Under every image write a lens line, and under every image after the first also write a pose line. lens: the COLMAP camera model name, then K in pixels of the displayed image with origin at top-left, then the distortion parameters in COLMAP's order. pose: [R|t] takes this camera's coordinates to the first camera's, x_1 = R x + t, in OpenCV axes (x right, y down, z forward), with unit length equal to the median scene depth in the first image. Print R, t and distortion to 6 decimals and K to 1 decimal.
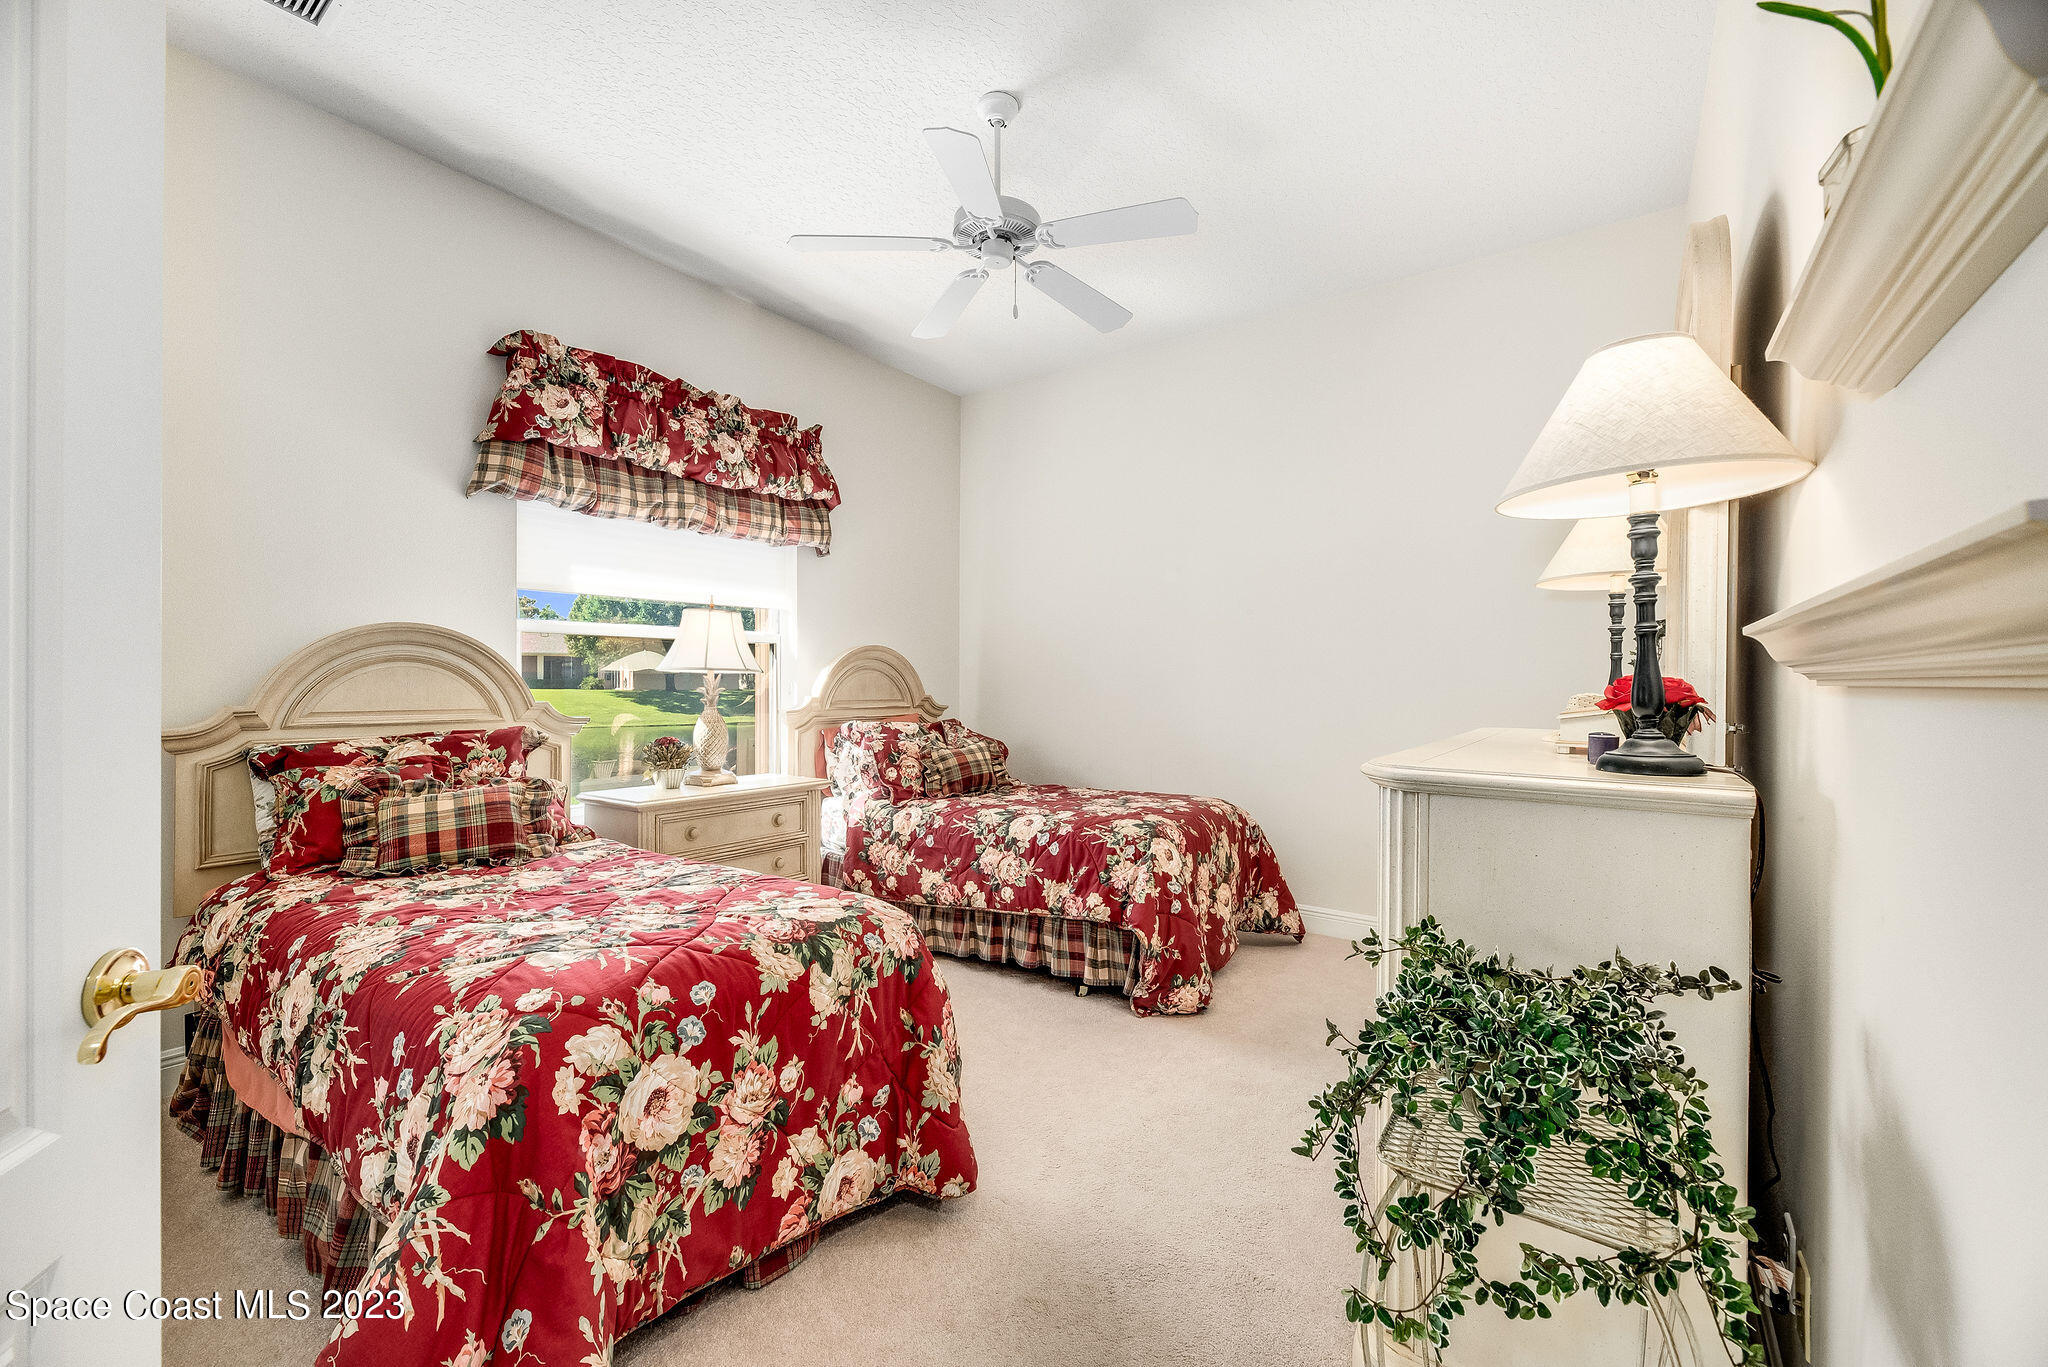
lens RADIAL K [[826.7, 0, 1034.8], [0, 826.7, 686.4], [0, 0, 1]] dist [0.005196, -0.002650]
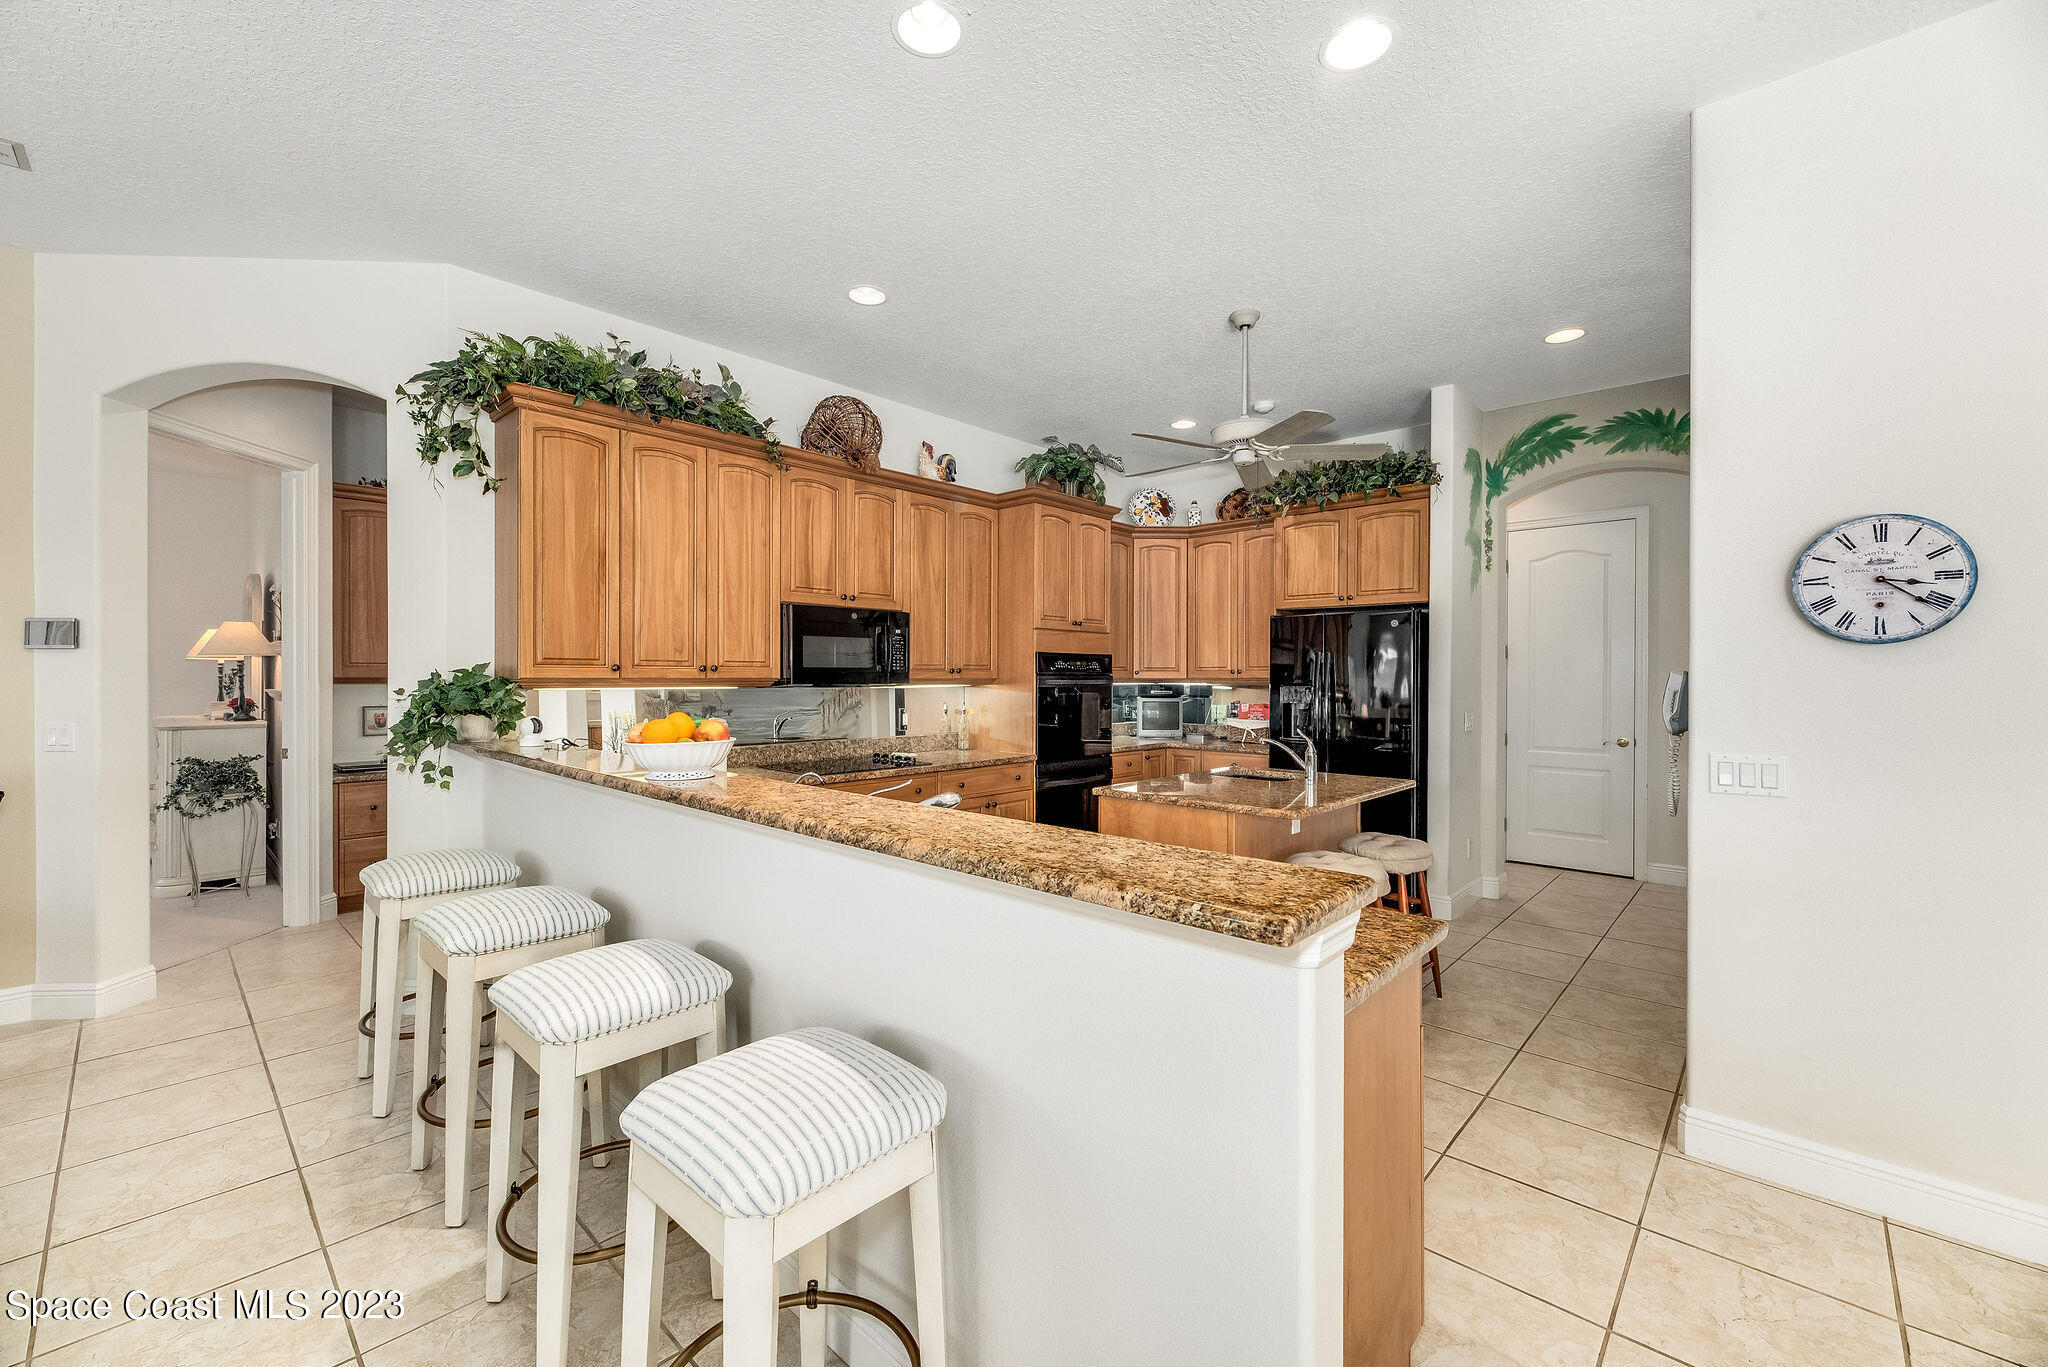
lens RADIAL K [[826.7, 0, 1022.6], [0, 826.7, 676.4], [0, 0, 1]] dist [0.005196, -0.002650]
pose [[0.140210, -0.005347, 0.990107, -2.936307], [-0.000979, 0.999984, 0.005539, -0.154255], [-0.990121, -0.001746, 0.140202, -3.593914]]
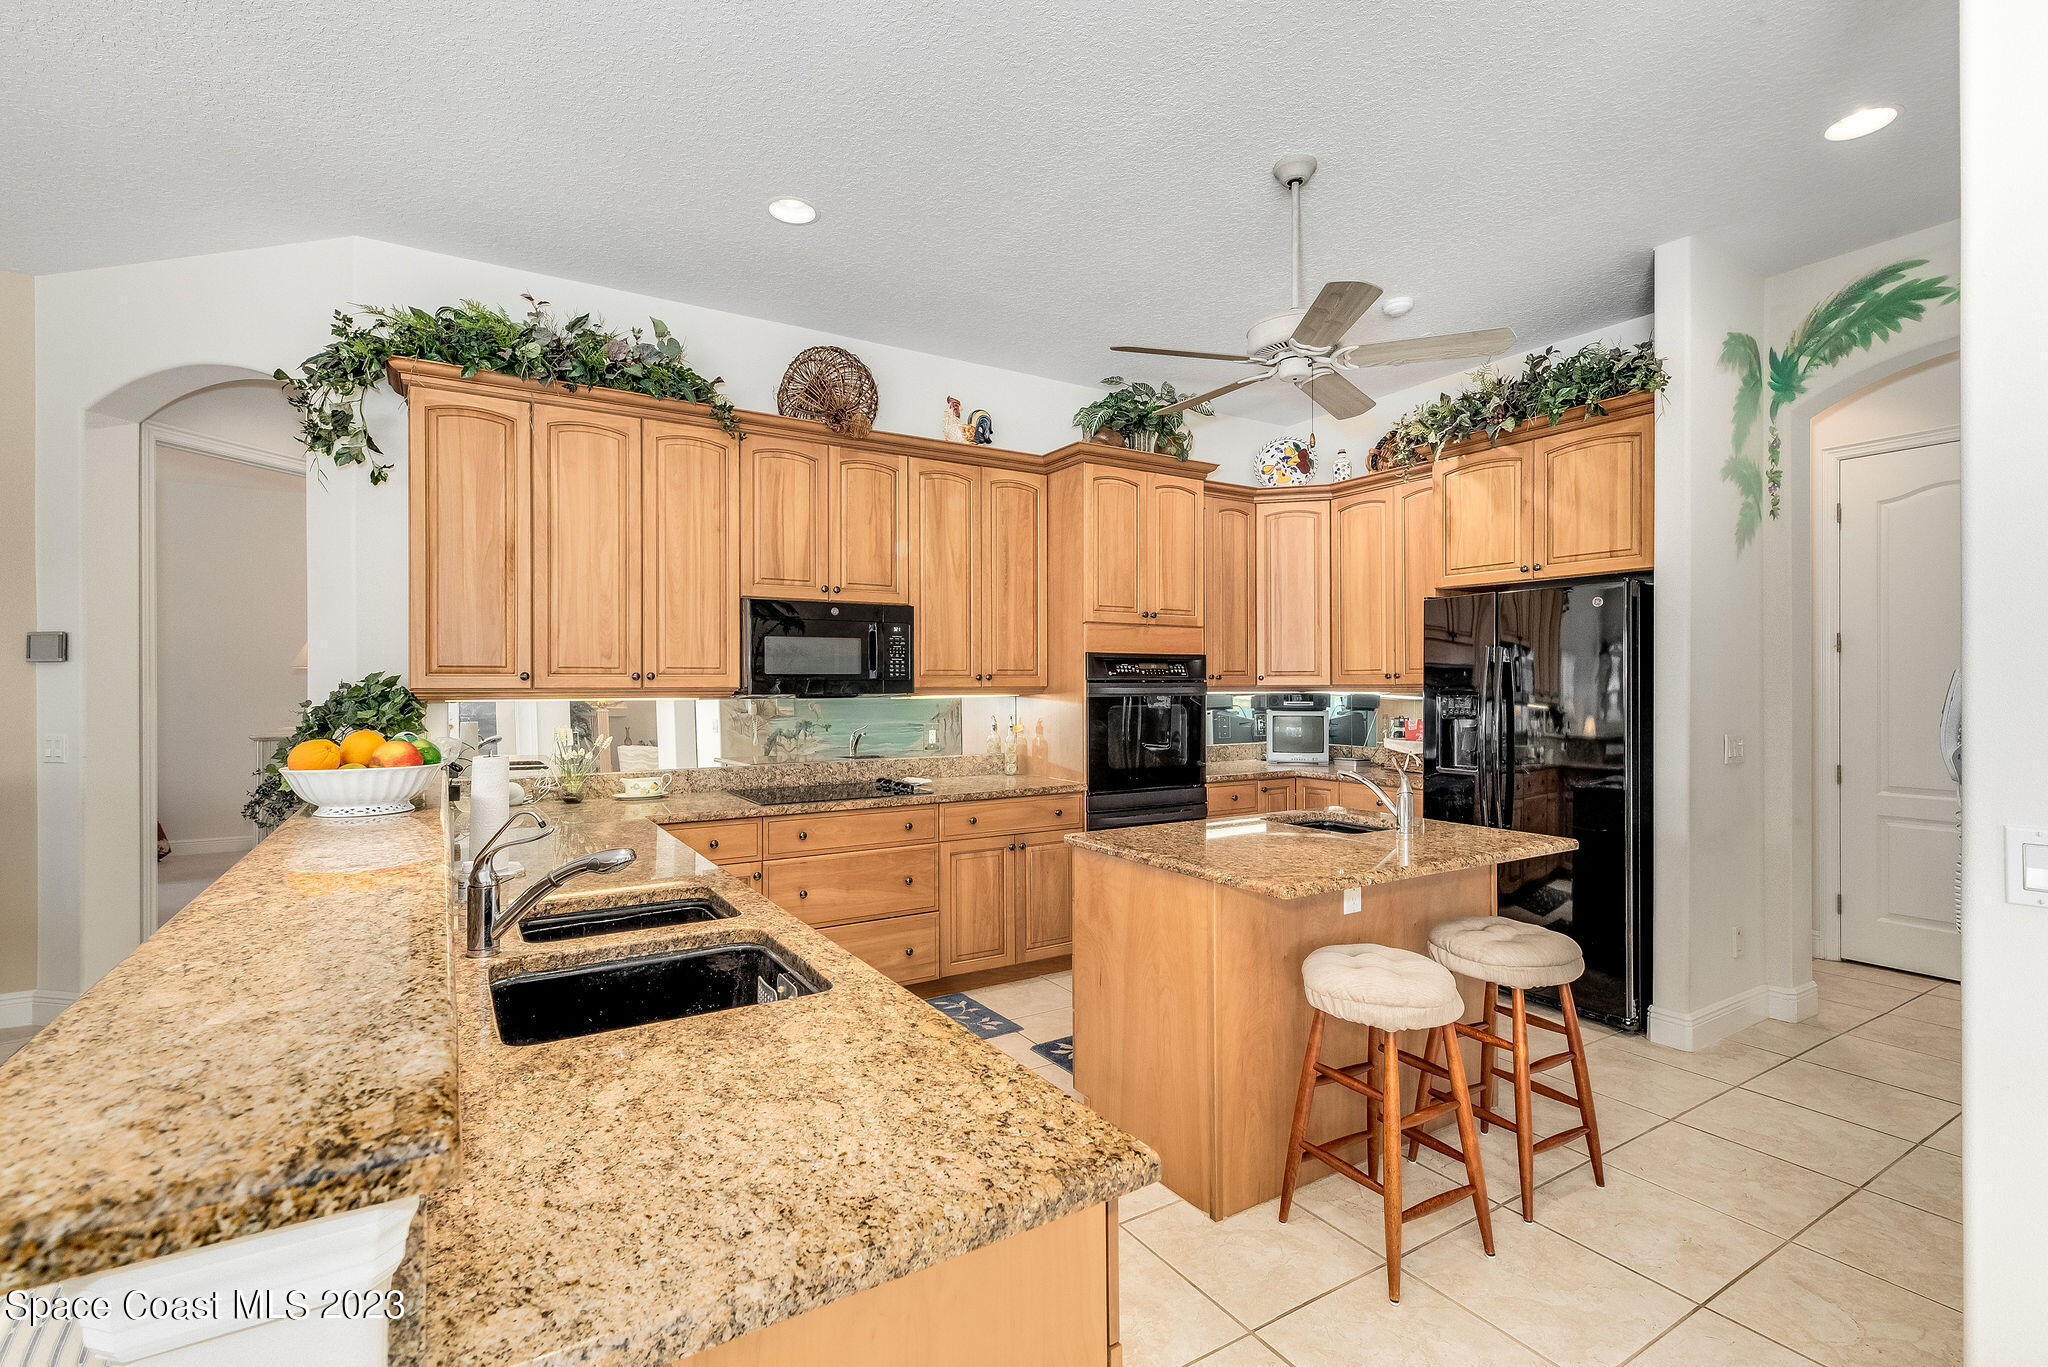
lens RADIAL K [[928.3, 0, 1020.3], [0, 928.3, 682.8], [0, 0, 1]] dist [0.008856, -0.000812]
pose [[0.397250, -0.004807, 0.917698, -2.304146], [0.006148, 0.999978, 0.002577, -0.145587], [-0.917690, 0.004618, 0.397271, -4.257878]]
